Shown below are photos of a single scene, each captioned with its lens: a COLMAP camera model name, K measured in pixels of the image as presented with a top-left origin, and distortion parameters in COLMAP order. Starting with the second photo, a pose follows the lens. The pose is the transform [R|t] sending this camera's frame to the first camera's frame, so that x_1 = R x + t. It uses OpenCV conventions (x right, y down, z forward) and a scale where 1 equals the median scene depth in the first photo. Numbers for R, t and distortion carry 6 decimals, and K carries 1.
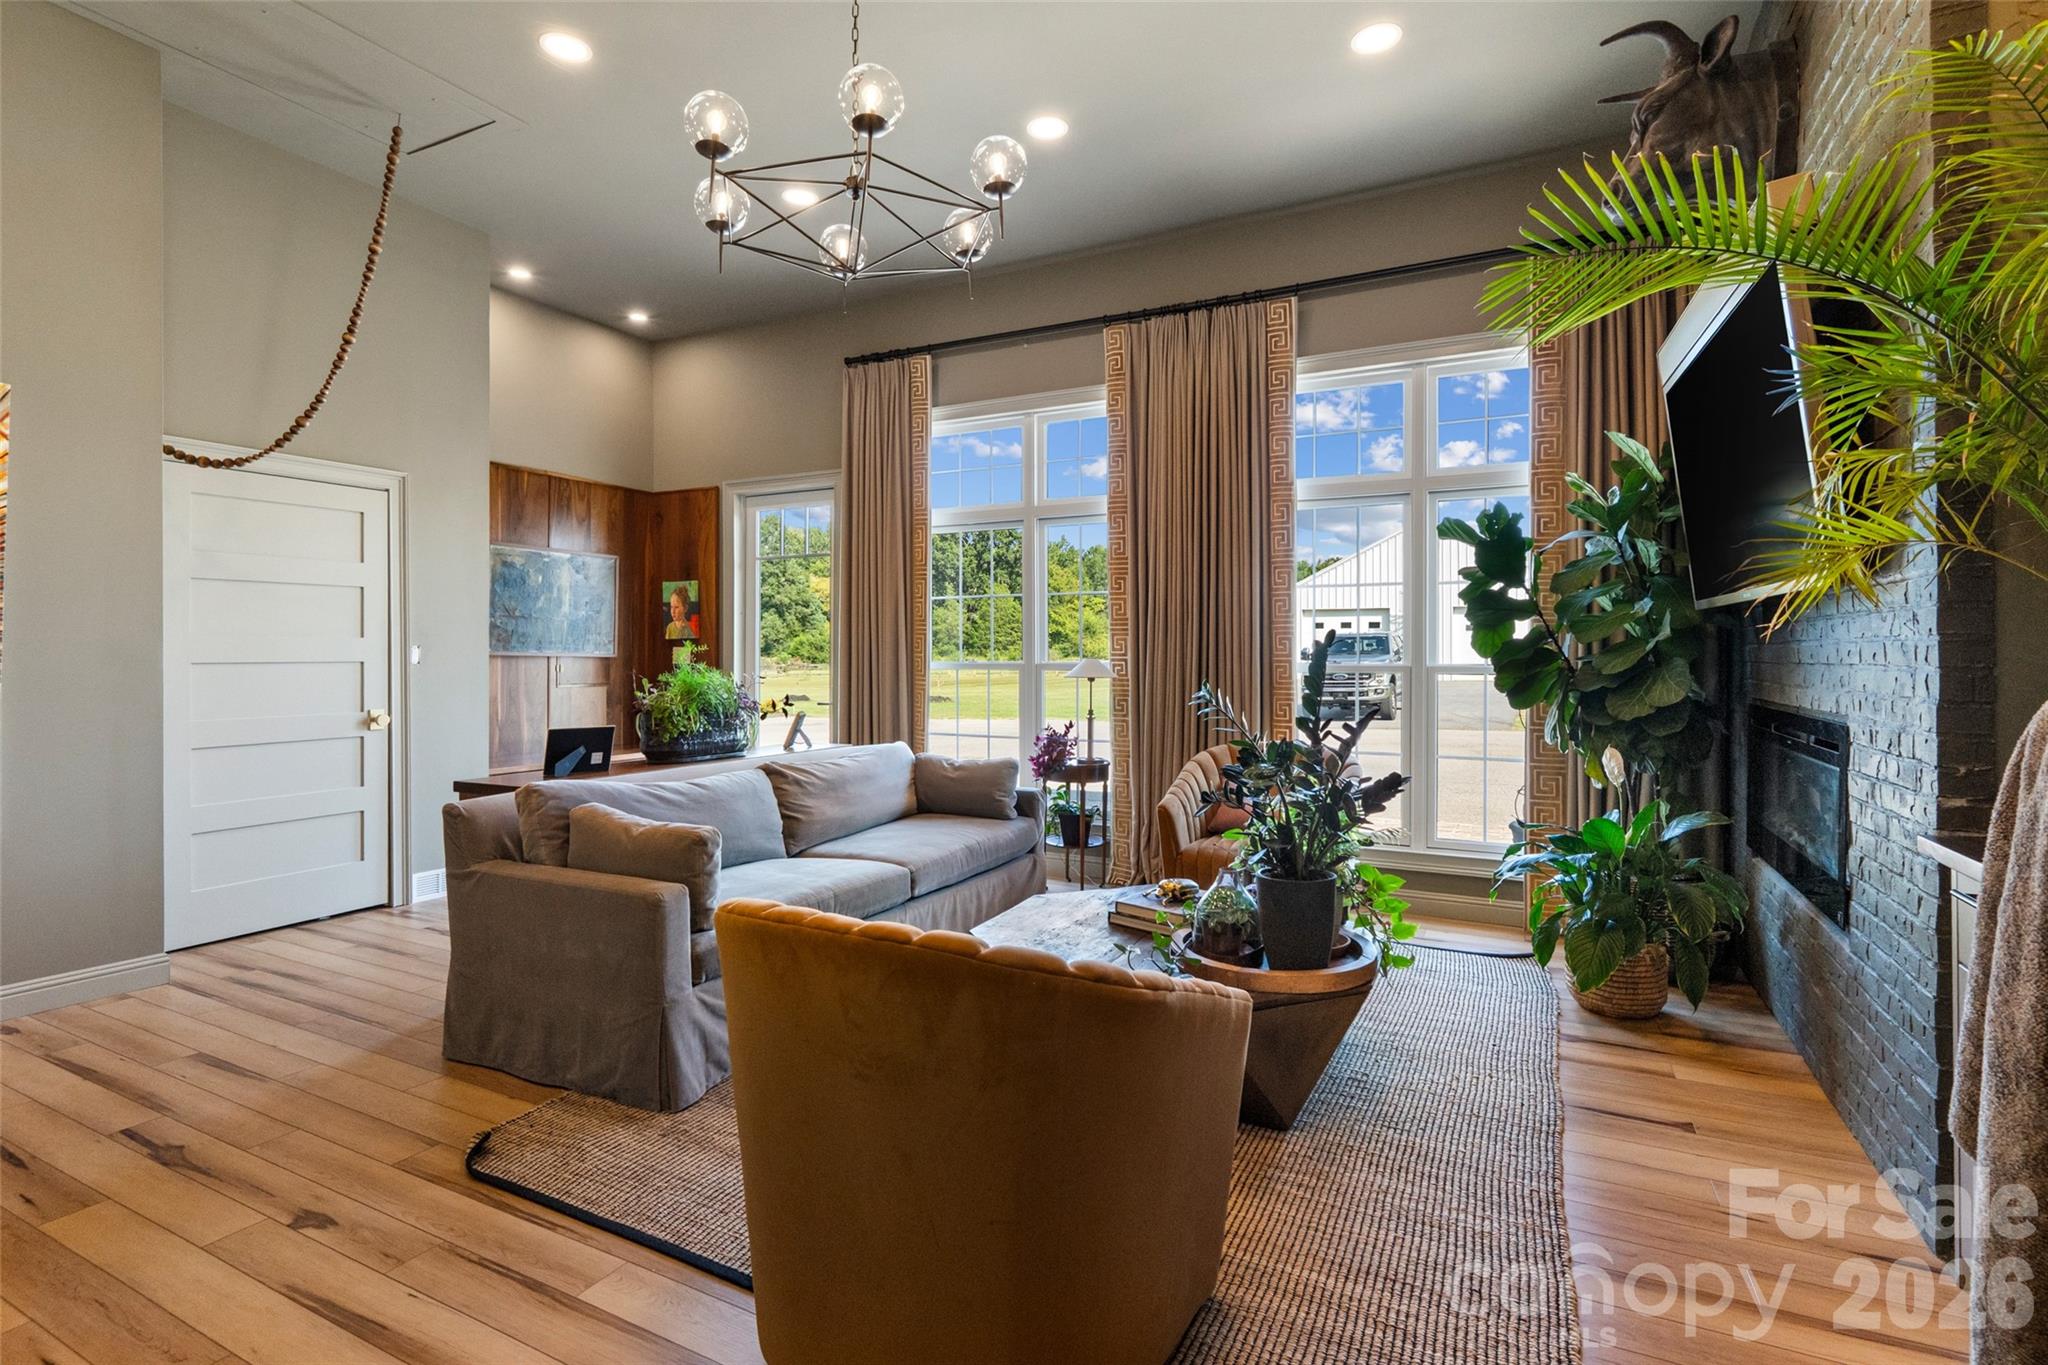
lens RADIAL K [[965.4, 0, 1027.3], [0, 965.4, 671.8], [0, 0, 1]] dist [-0.000782, -0.000099]
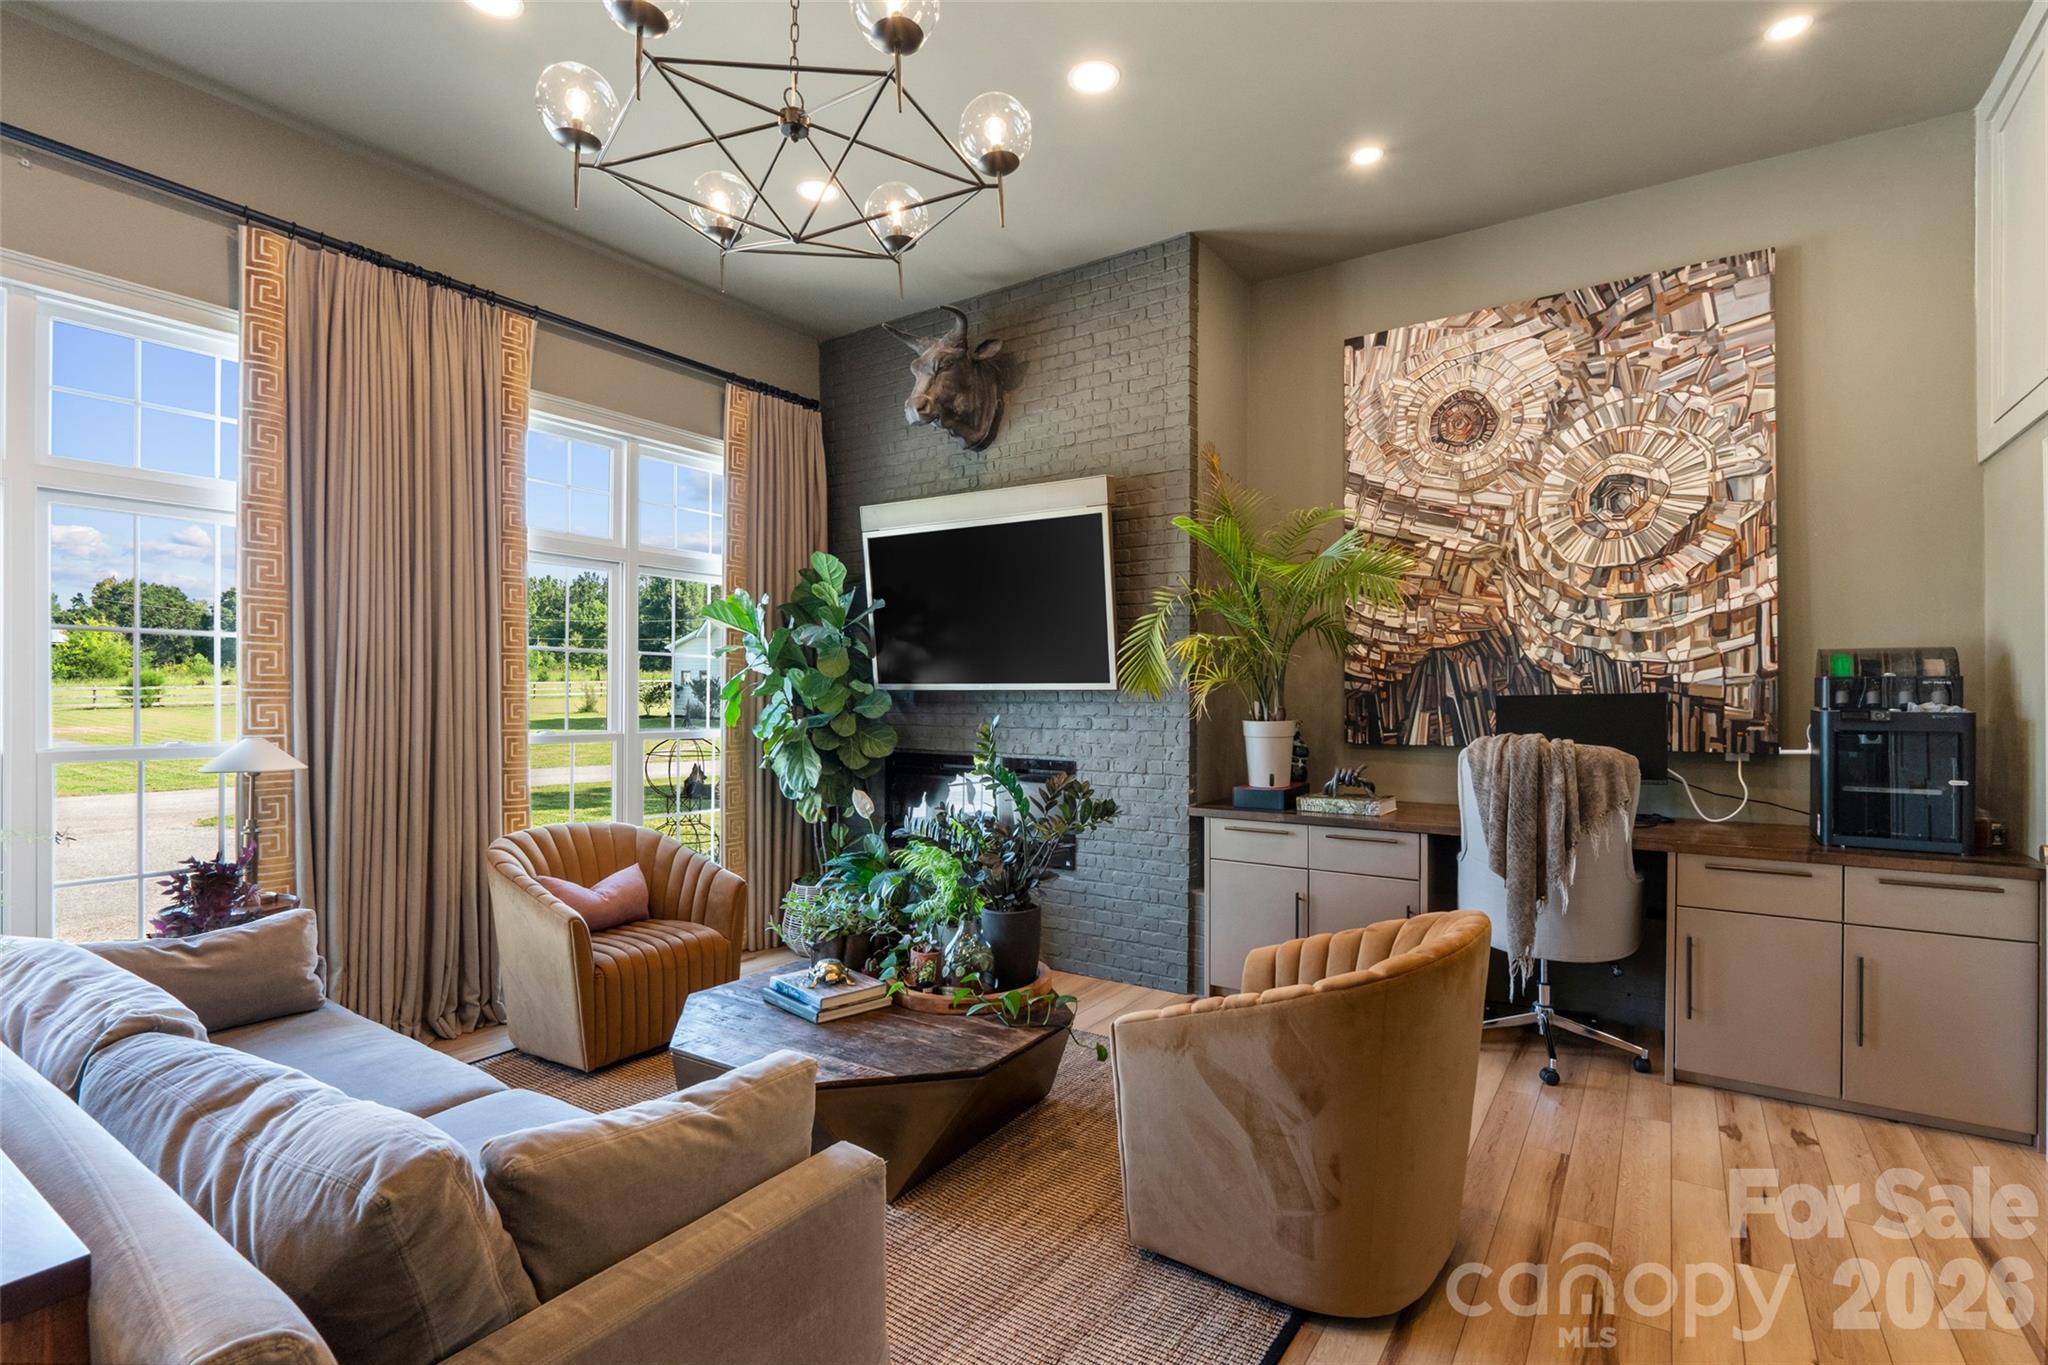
lens RADIAL K [[958.5, 0, 1017.4], [0, 958.5, 687.5], [0, 0, 1]] dist [0.001076, 0.000074]
pose [[0.125993, 0.002381, 0.992028, -0.523024], [0.001354, 0.999996, -0.002573, -0.046352], [-0.992030, 0.001668, 0.125989, 0.433367]]
